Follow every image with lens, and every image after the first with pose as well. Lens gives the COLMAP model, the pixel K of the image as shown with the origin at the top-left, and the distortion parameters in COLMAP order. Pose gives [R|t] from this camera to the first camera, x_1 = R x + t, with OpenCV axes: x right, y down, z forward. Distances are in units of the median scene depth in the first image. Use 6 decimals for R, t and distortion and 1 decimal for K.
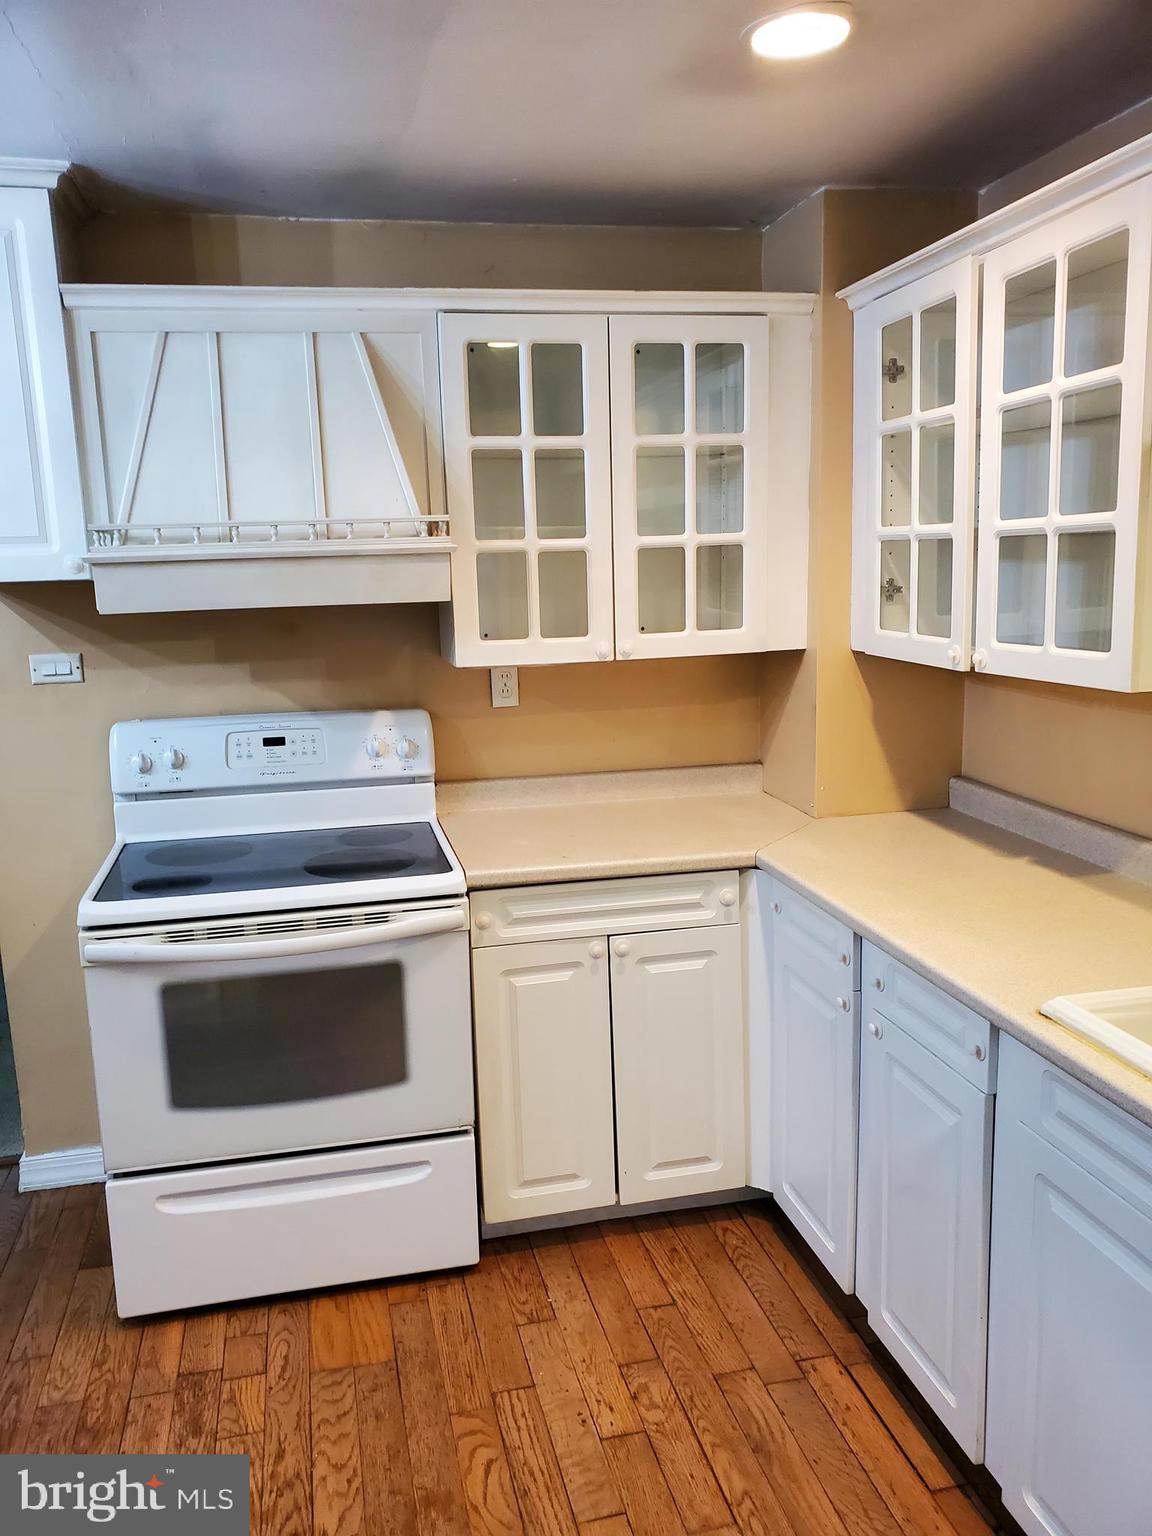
lens RADIAL K [[1223.3, 0, 580.4], [0, 1223.3, 774.9], [0, 0, 1]] dist [0.033122, 0.003362]
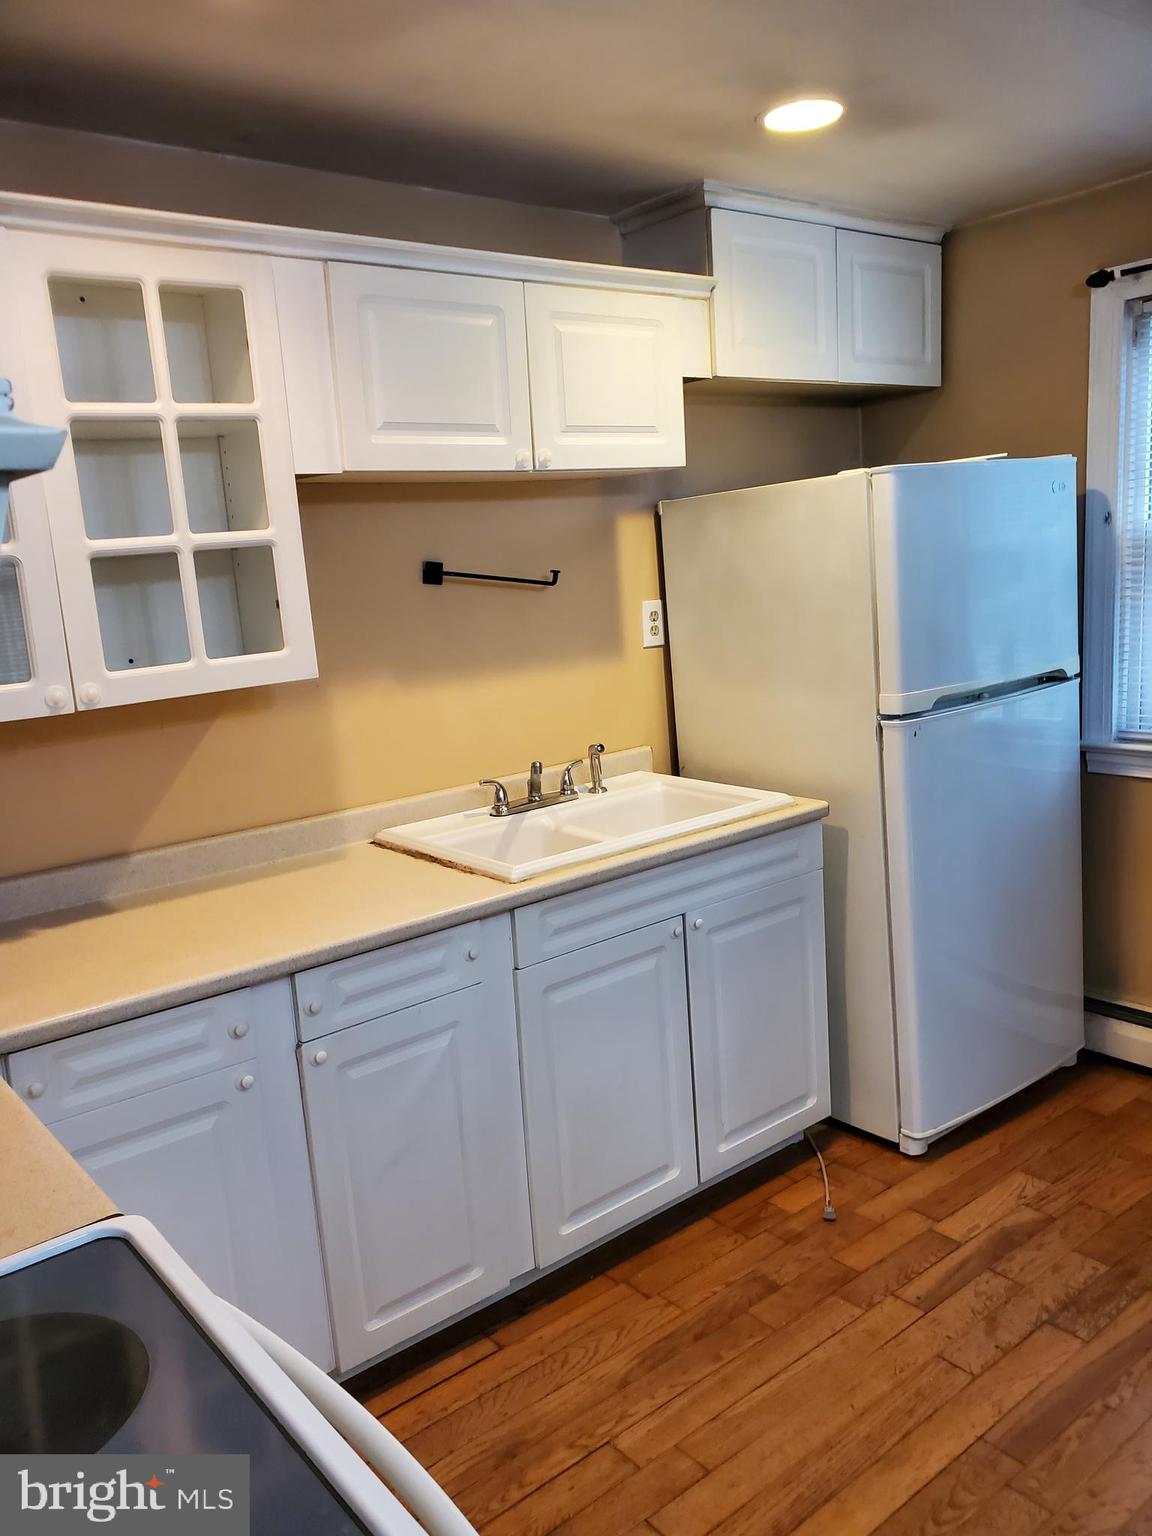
lens RADIAL K [[1223.3, 0, 580.4], [0, 1223.3, 774.9], [0, 0, 1]] dist [0.033122, 0.003362]
pose [[-0.441364, -0.105462, 0.891109, -0.615371], [0.236294, 0.944360, 0.228800, -0.154538], [-0.865657, 0.311548, -0.391887, 1.030176]]
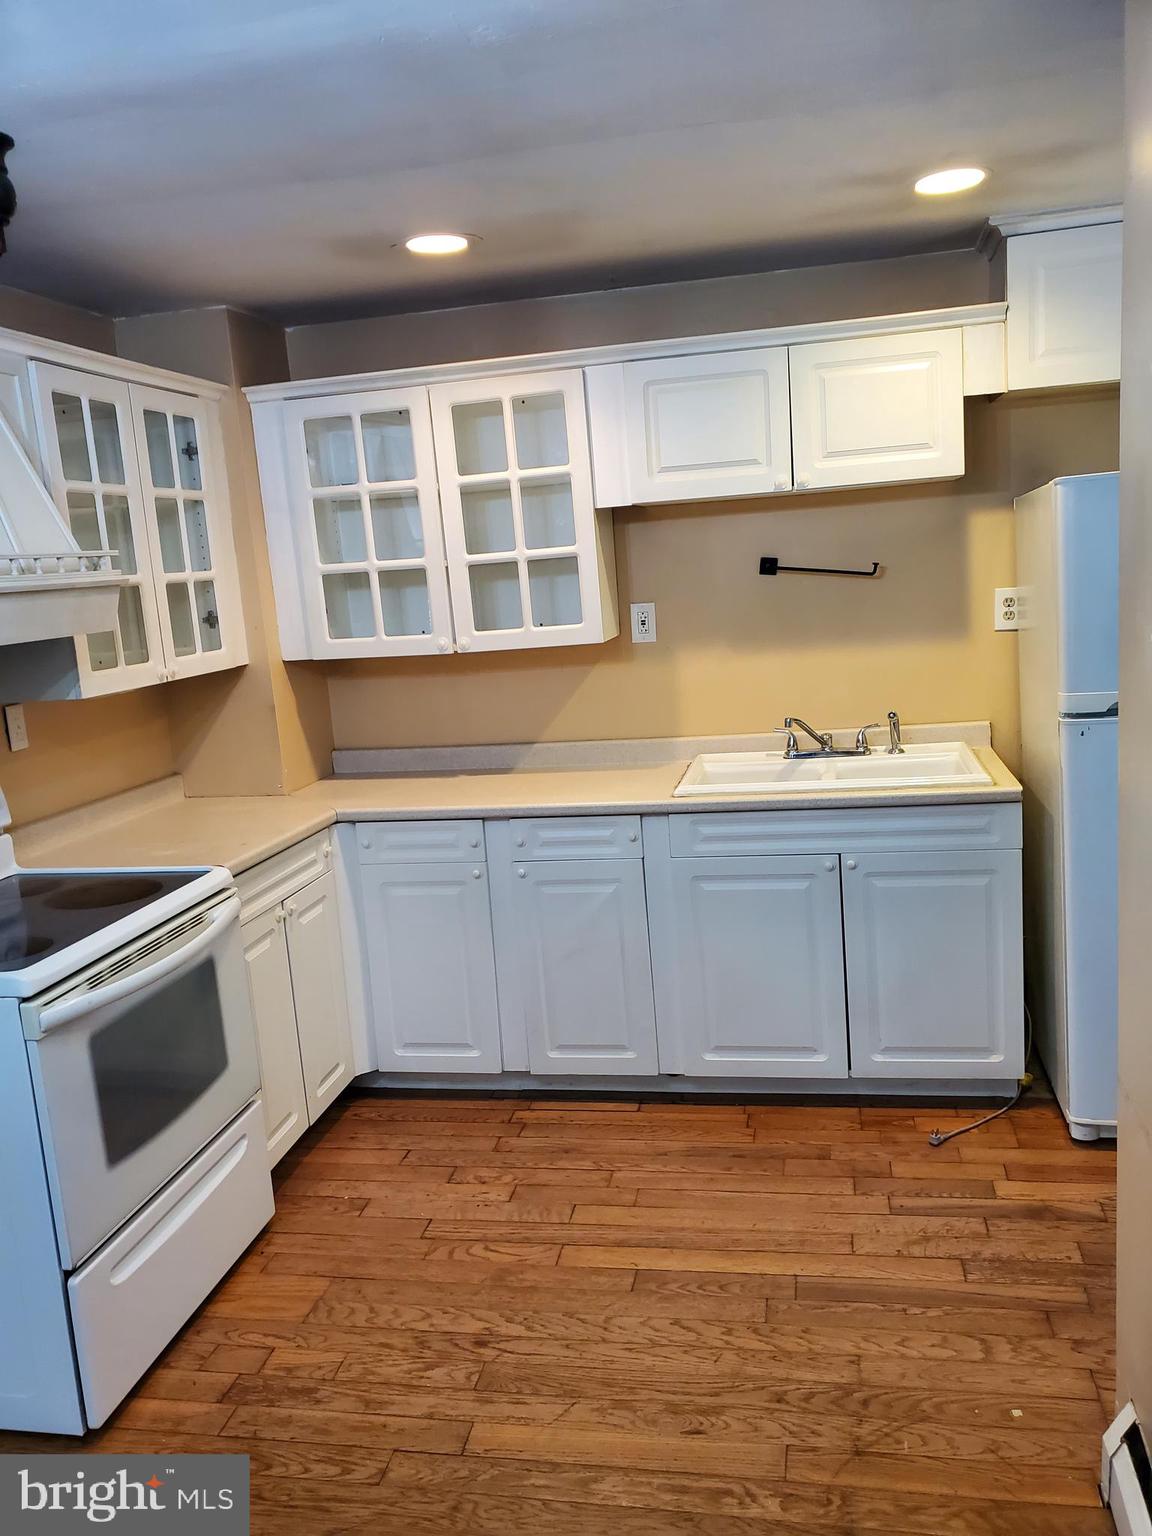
lens RADIAL K [[1223.3, 0, 580.4], [0, 1223.3, 774.9], [0, 0, 1]] dist [0.033122, 0.003362]
pose [[0.401607, -0.158291, 0.902029, -1.007343], [0.222104, 0.972379, 0.071750, -0.010025], [-0.888472, 0.171529, 0.425671, 0.229635]]
